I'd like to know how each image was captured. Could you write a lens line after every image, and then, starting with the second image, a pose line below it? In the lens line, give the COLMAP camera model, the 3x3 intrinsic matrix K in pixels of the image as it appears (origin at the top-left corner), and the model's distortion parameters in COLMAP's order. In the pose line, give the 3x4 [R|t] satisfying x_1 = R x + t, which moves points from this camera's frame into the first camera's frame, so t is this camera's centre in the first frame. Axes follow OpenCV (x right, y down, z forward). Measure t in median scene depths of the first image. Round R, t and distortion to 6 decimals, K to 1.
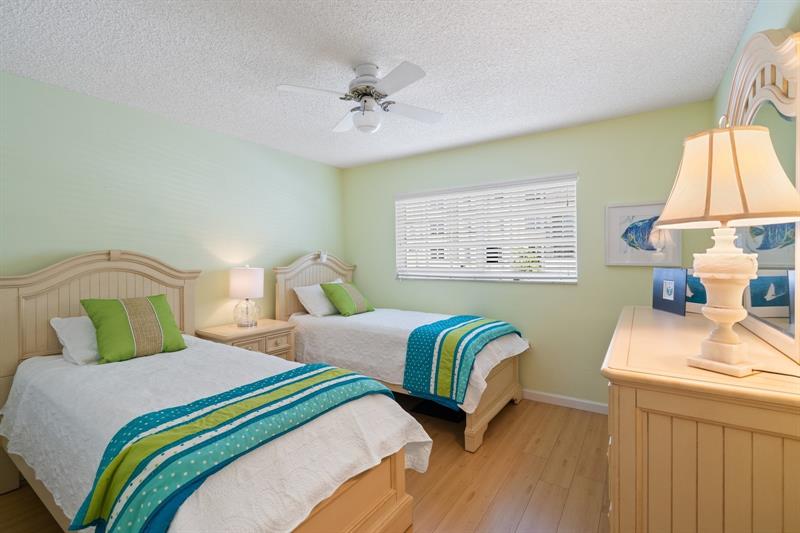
lens RADIAL K [[370.5, 0, 391.9], [0, 370.5, 251.5], [0, 0, 1]] dist [-0.001926, 0.000123]
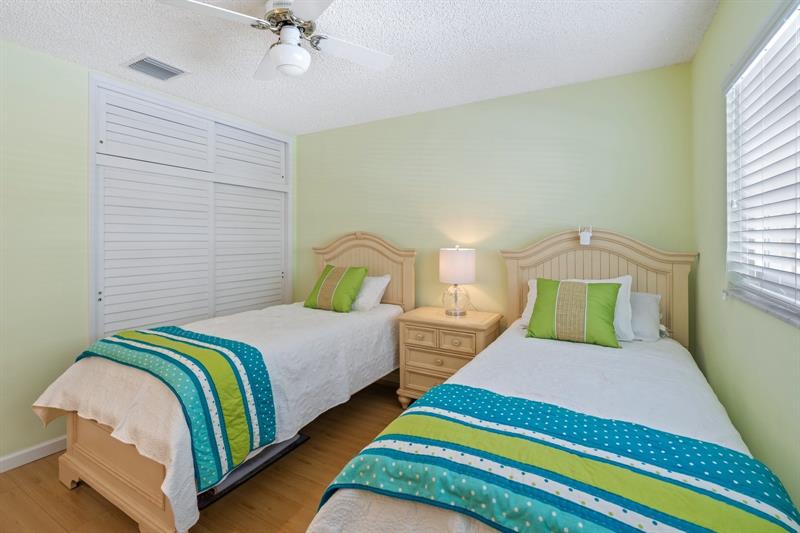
lens RADIAL K [[371.1, 0, 398.2], [0, 371.1, 238.2], [0, 0, 1]] dist [-0.000194, 0.000062]
pose [[0.100207, 0.005813, -0.994950, 0.586559], [0.016013, 0.999844, 0.007454, 0.011335], [0.994838, -0.016679, 0.100098, 0.935729]]
